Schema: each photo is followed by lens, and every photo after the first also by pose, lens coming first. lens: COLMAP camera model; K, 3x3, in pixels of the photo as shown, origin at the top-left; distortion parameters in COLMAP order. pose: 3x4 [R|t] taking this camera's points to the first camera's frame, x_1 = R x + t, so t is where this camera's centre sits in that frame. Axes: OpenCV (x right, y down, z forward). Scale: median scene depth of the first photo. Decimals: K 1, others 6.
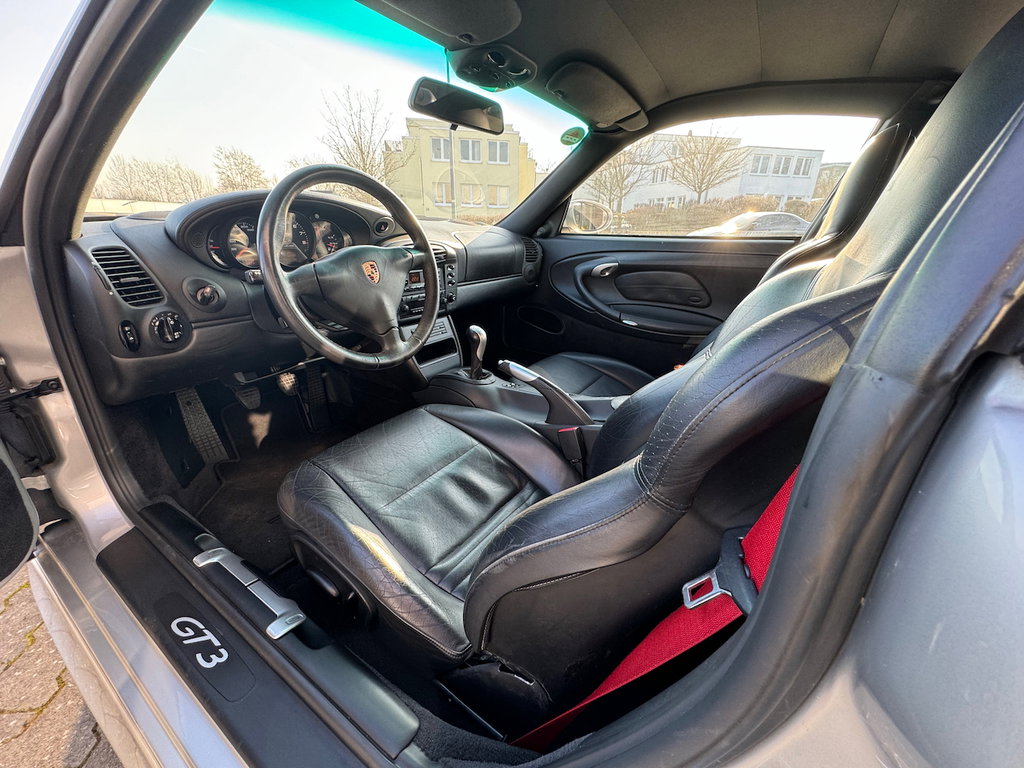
lens RADIAL K [[415.6, 0, 512.0], [0, 415.6, 384.0], [0, 0, 1]] dist [0.013420, -0.000106]
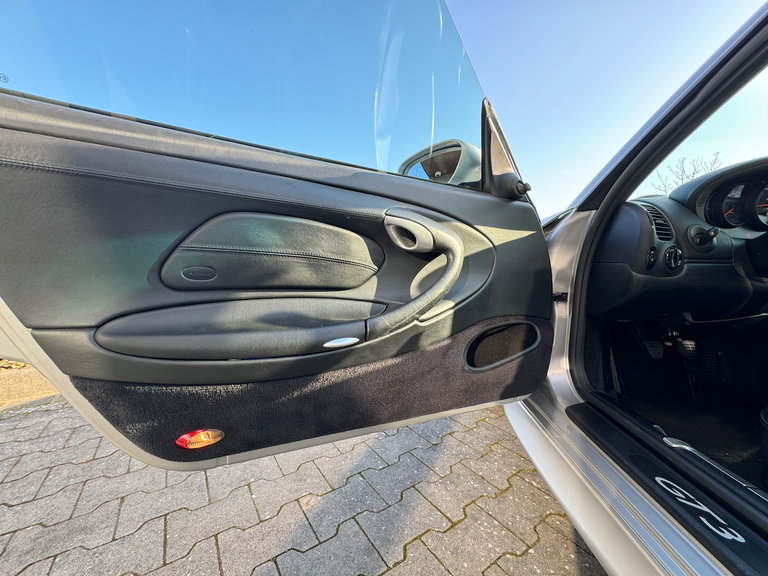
lens RADIAL K [[311.7, 0, 384.0], [0, 311.7, 288.0], [0, 0, 1]] dist [0.013420, -0.000106]
pose [[0.485066, 0.056667, -0.872640, -0.395172], [-0.310354, 0.944094, -0.111206, 0.367499], [0.817552, 0.324770, 0.475534, -0.208973]]
